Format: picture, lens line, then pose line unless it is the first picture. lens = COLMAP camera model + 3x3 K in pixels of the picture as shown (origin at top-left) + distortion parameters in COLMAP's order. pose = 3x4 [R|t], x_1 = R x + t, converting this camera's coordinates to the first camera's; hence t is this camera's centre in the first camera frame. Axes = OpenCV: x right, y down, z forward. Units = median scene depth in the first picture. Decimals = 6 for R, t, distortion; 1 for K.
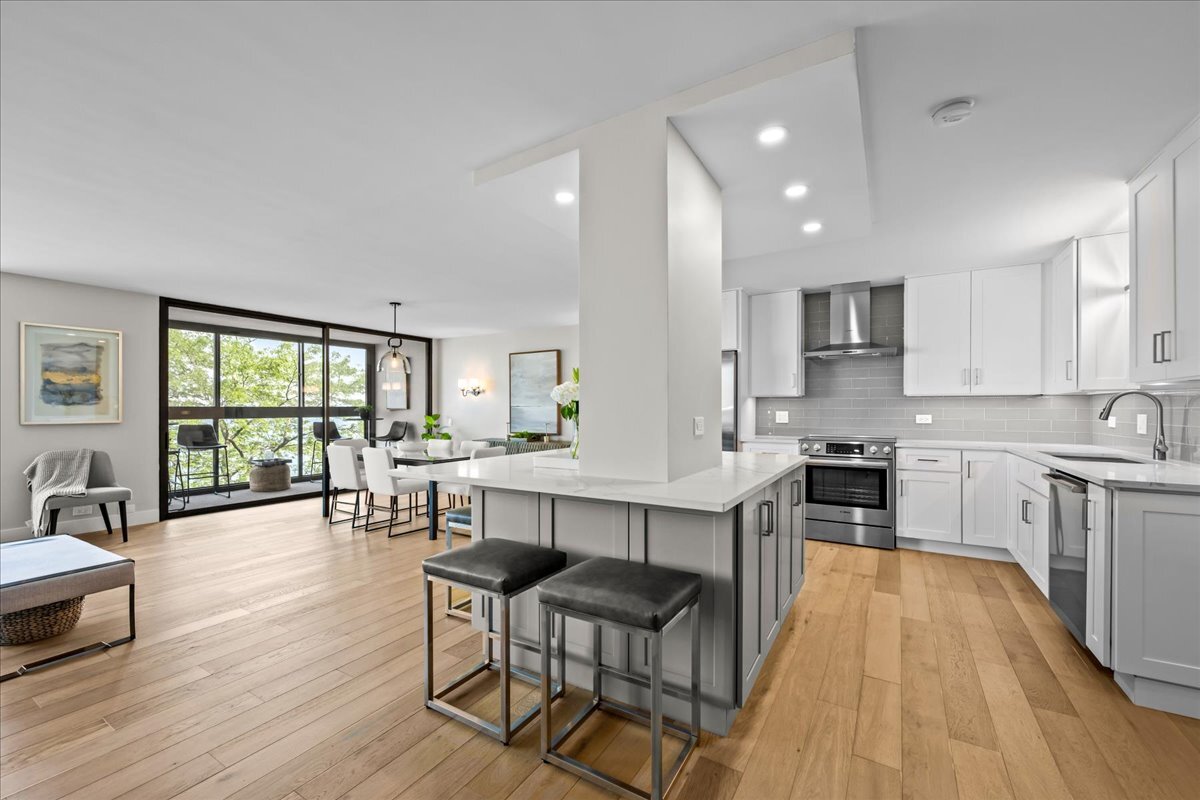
lens RADIAL K [[480.9, 0, 601.8], [0, 480.9, 409.9], [0, 0, 1]] dist [-0.002415, 0.000689]
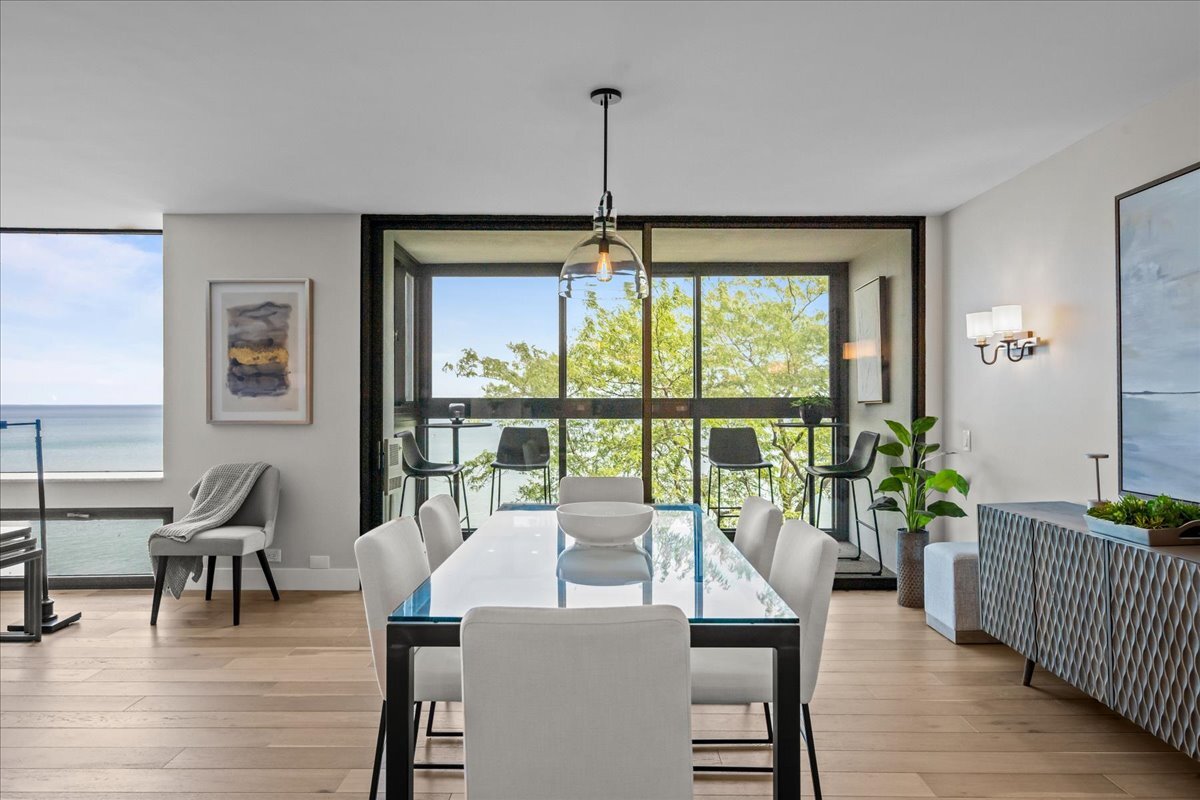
lens RADIAL K [[735.3, 0, 597.9], [0, 735.3, 395.0], [0, 0, 1]] dist [0.003340, 0.005528]
pose [[0.507424, -0.007352, -0.861665, 0.023316], [-0.002711, 0.999945, -0.010128, -0.002394], [0.861692, 0.007475, 0.507377, 0.874179]]
